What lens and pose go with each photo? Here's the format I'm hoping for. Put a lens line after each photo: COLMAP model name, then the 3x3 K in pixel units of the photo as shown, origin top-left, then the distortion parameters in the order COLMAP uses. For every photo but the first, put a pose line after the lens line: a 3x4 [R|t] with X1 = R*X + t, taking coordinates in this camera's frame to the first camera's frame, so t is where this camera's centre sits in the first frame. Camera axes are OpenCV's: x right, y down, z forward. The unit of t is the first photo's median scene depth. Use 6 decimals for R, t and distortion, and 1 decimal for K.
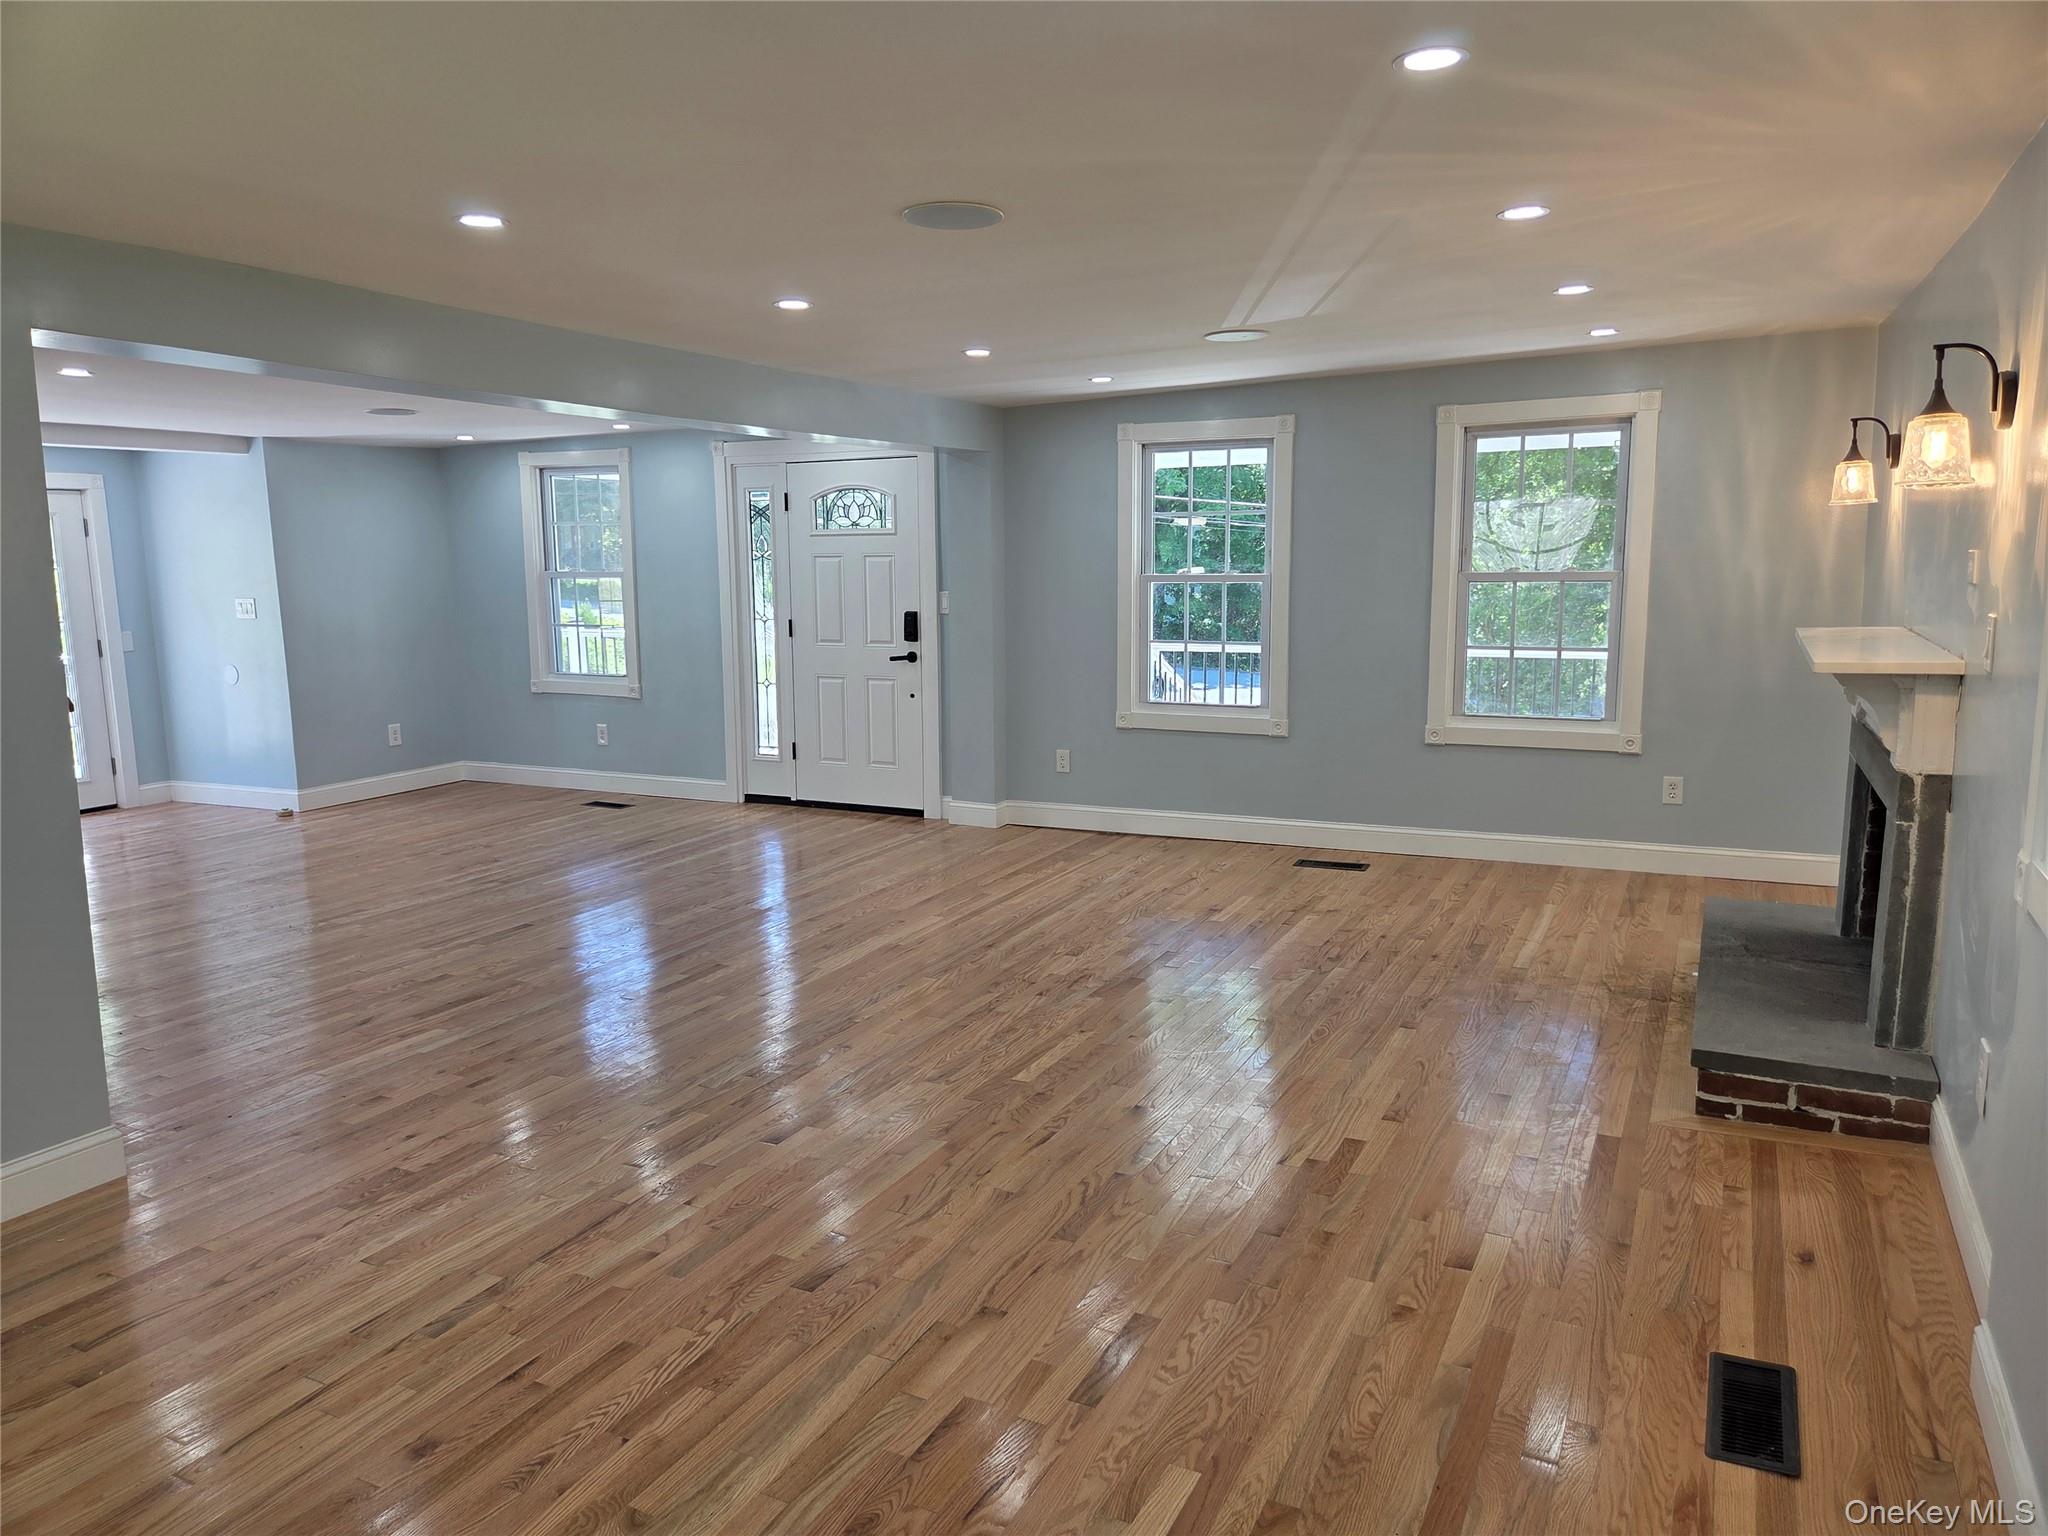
lens RADIAL K [[1373.1, 0, 1023.1], [0, 1373.1, 770.6], [0, 0, 1]] dist [0.045276, -0.027227]
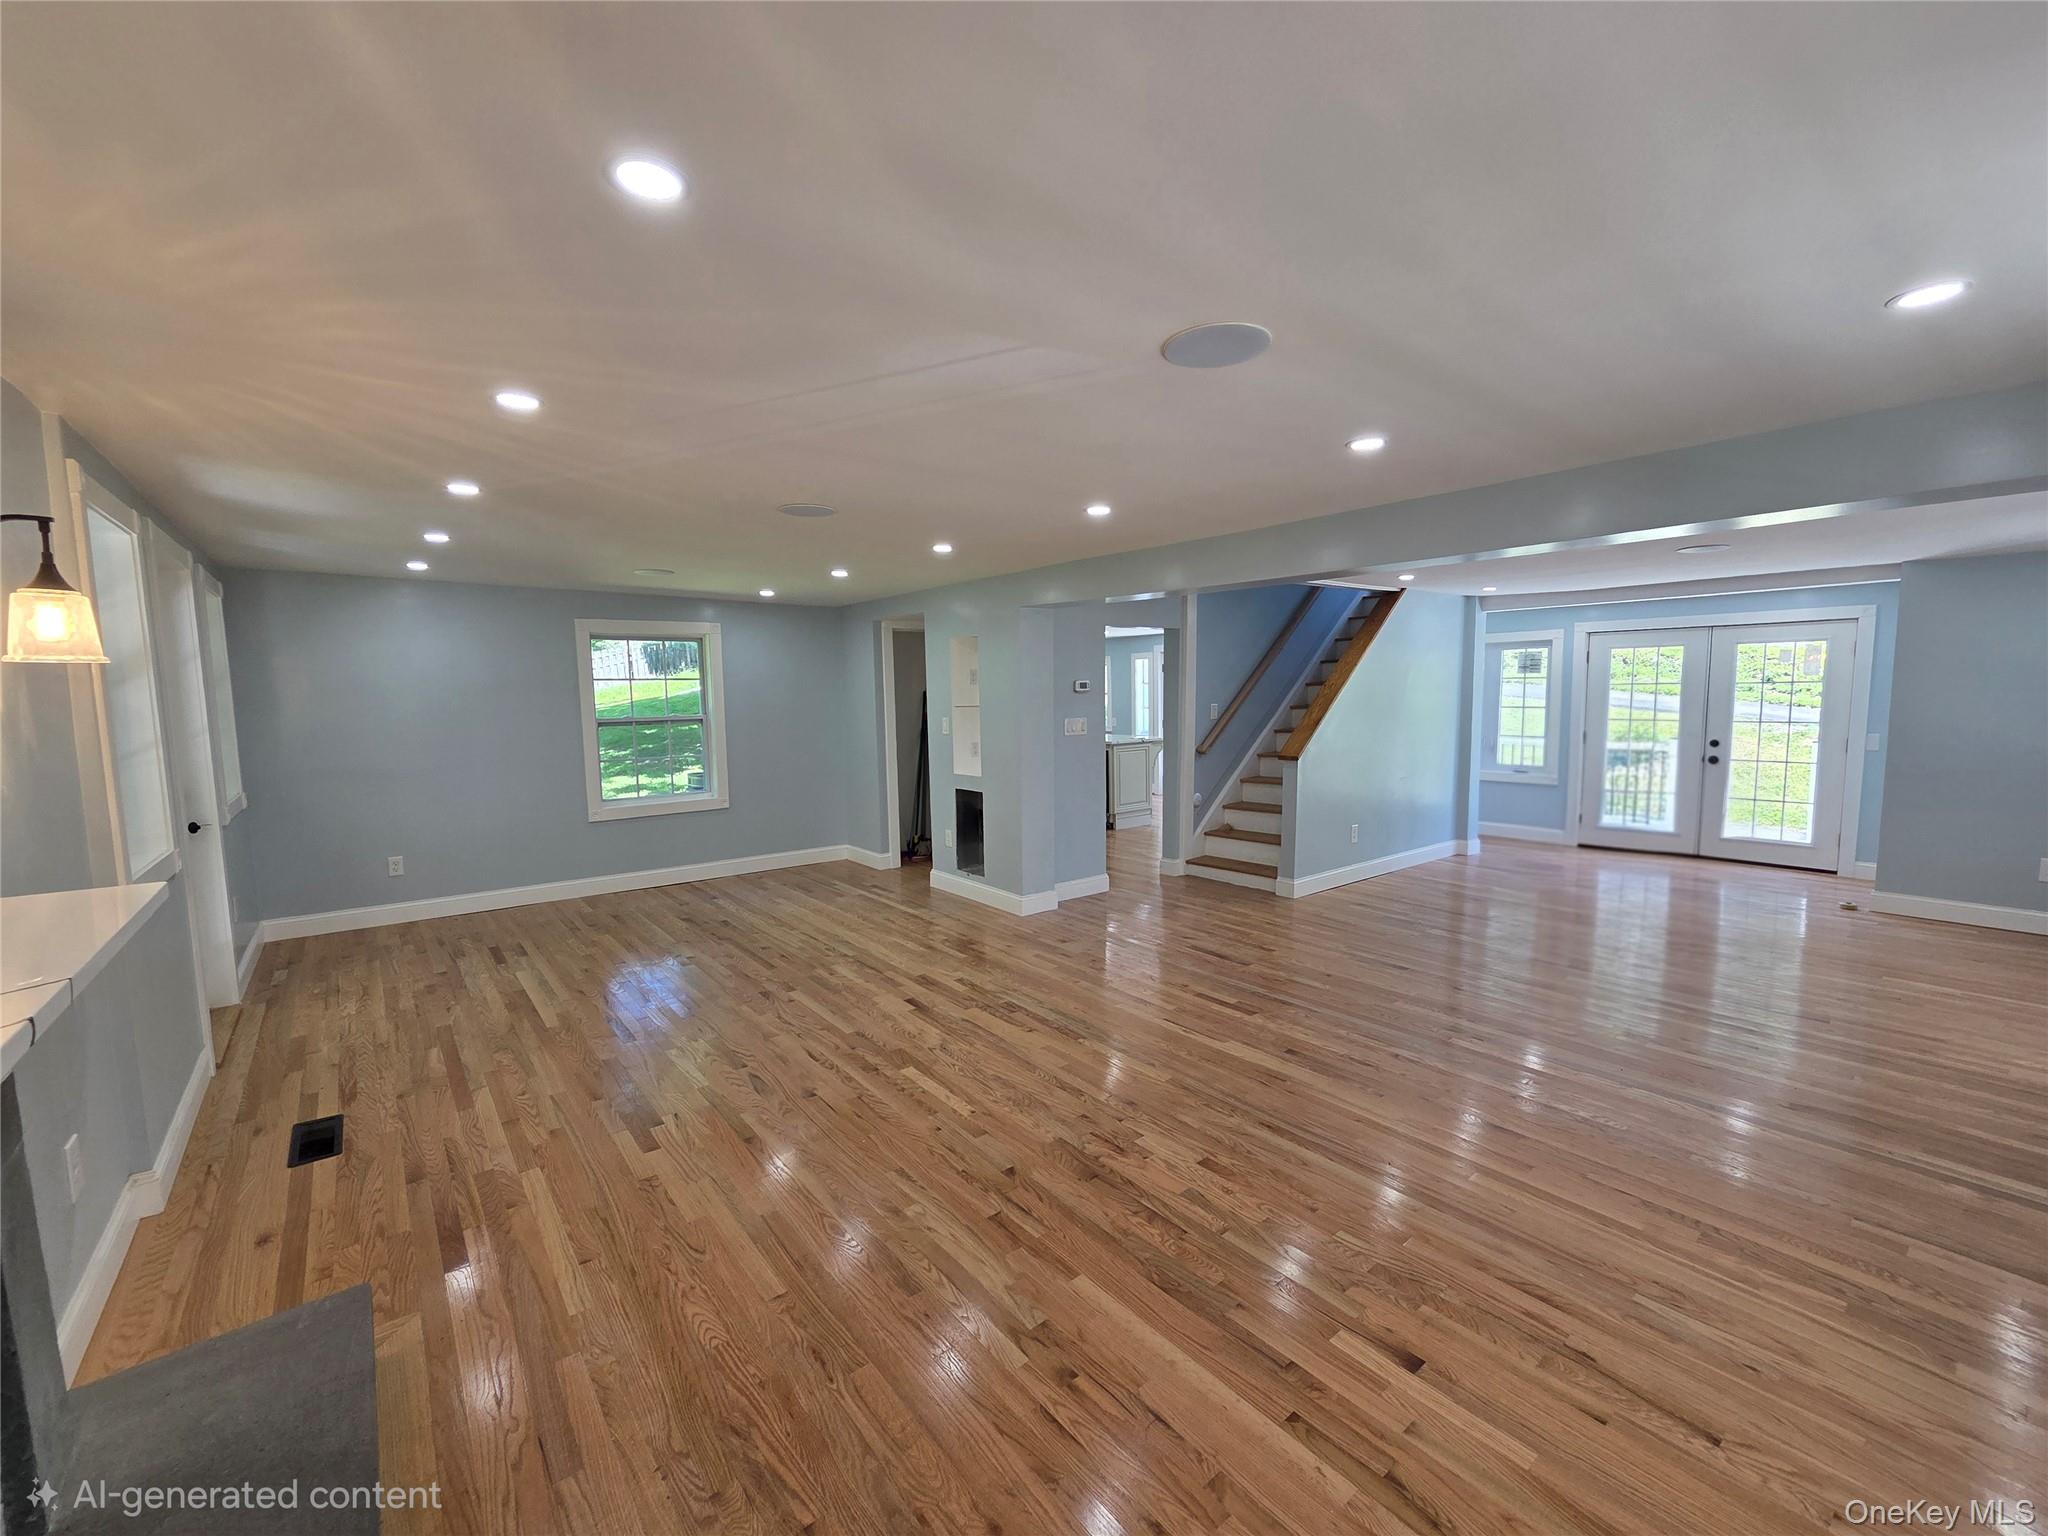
lens RADIAL K [[839.7, 0, 1024.4], [0, 839.7, 770.1], [0, 0, 1]] dist [-0.000703, 0.000626]
pose [[-0.411249, 0.112129, -0.904600, 0.668527], [-0.122130, 0.976679, 0.176586, -0.231287], [0.903304, 0.183099, -0.387964, 1.345962]]
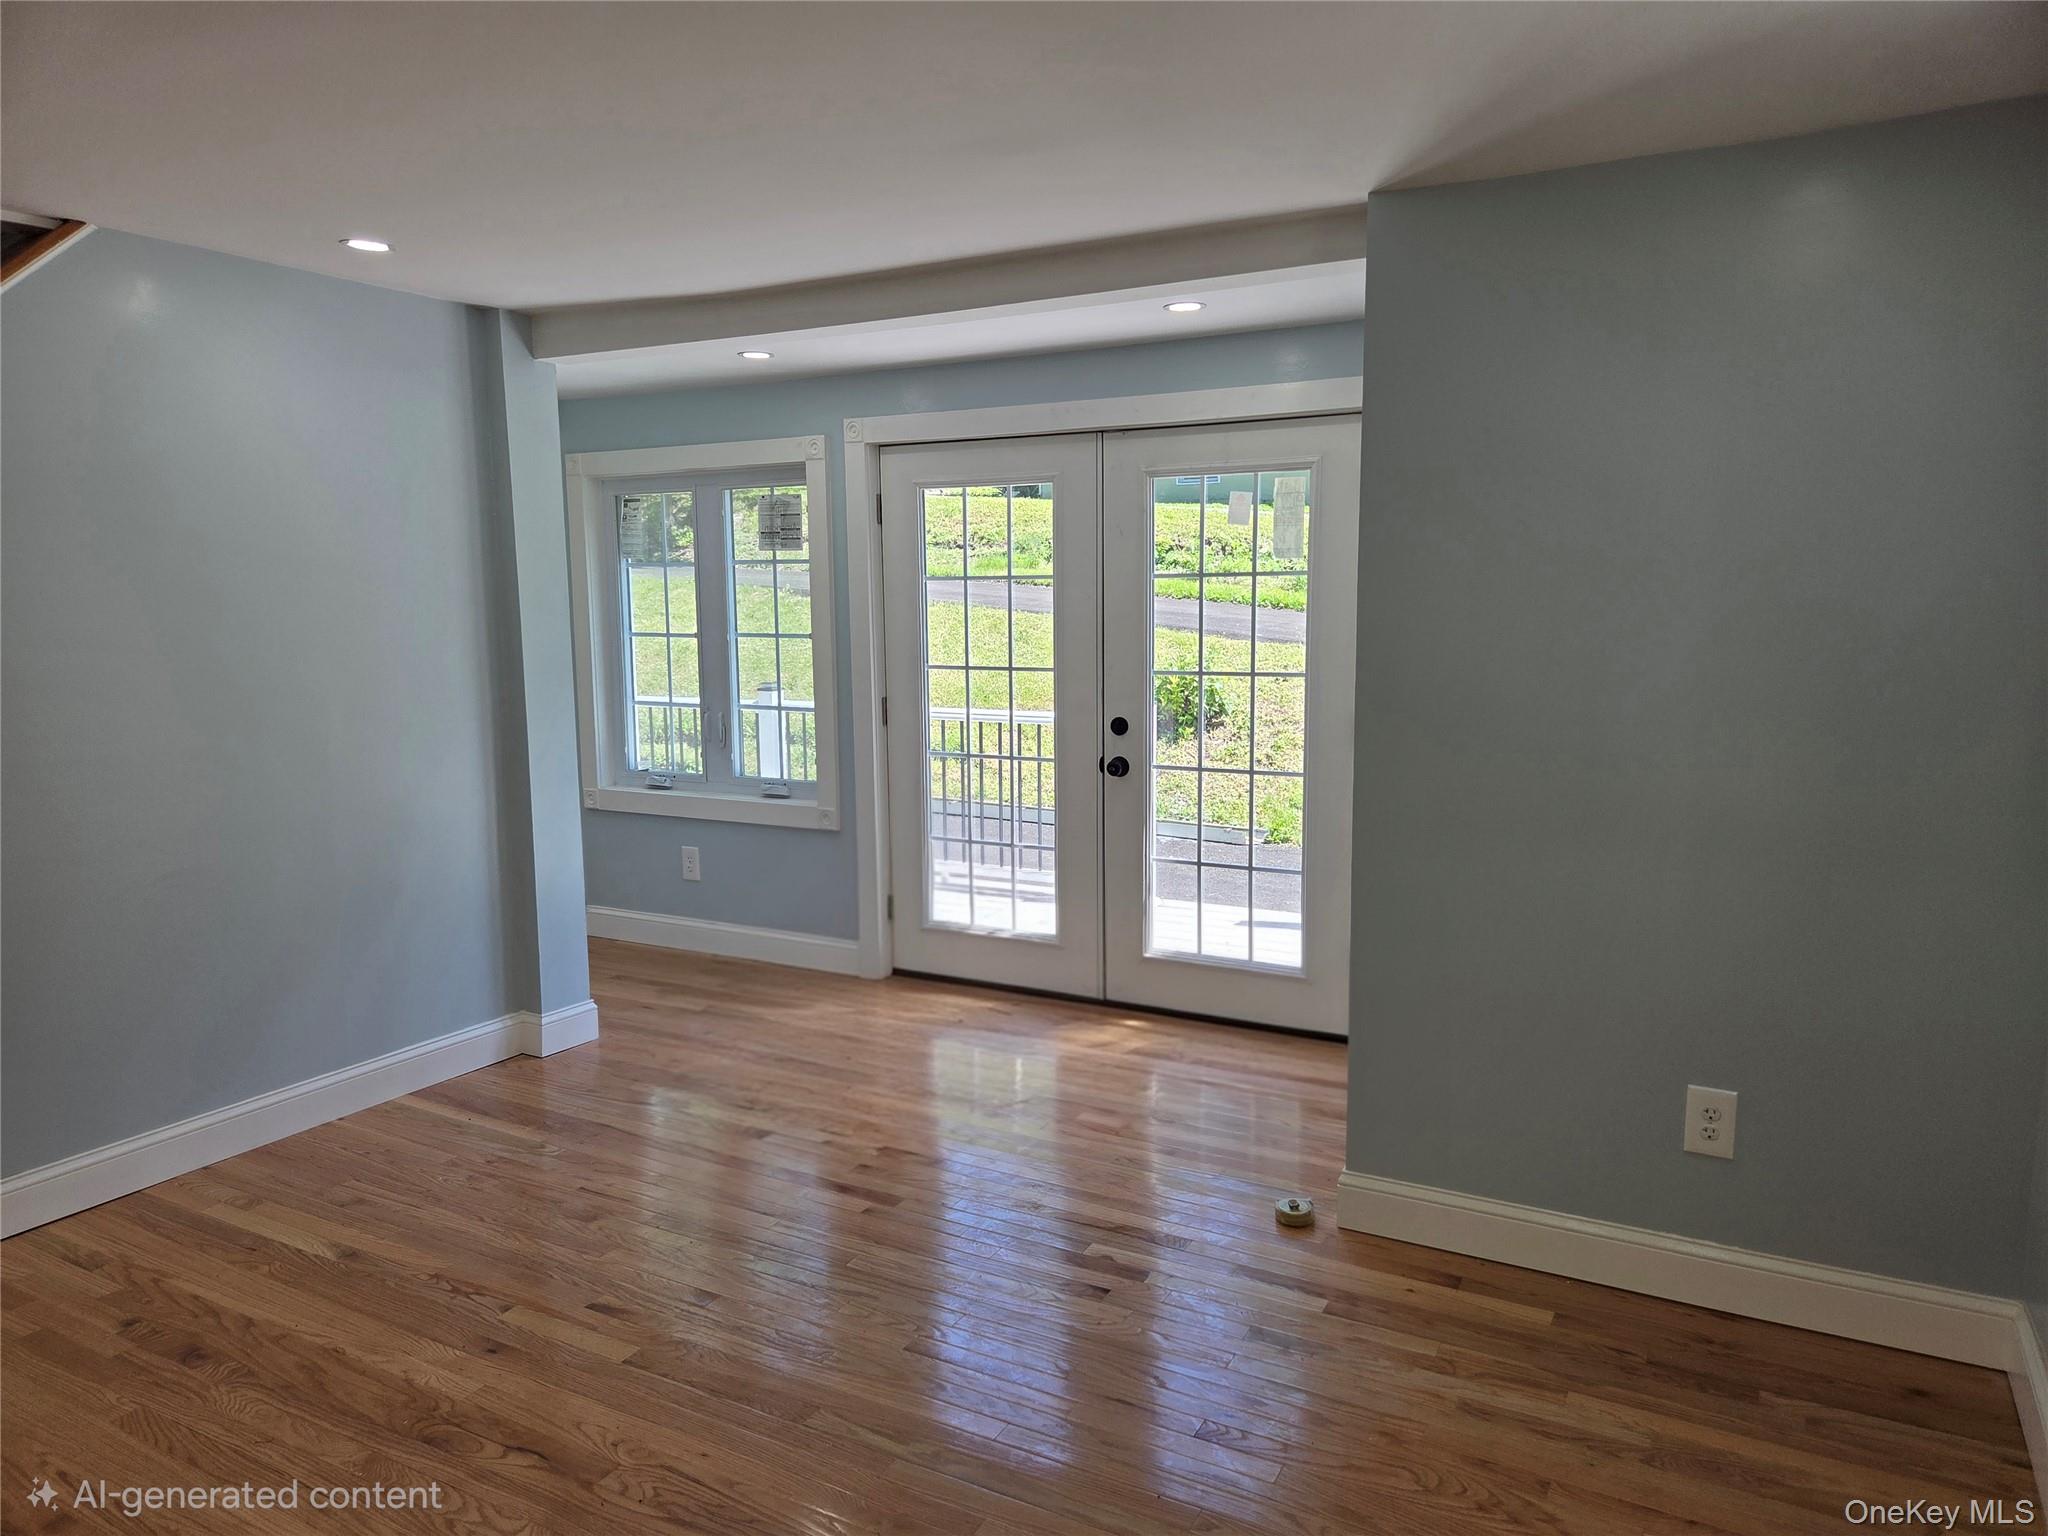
lens RADIAL K [[1373.1, 0, 1022.0], [0, 1373.1, 764.5], [0, 0, 1]] dist [0.045276, -0.027227]
pose [[-0.034800, 0.143749, -0.989002, -0.357187], [-0.151101, 0.977469, 0.147390, -0.278337], [0.987906, 0.154568, -0.012295, 1.892776]]
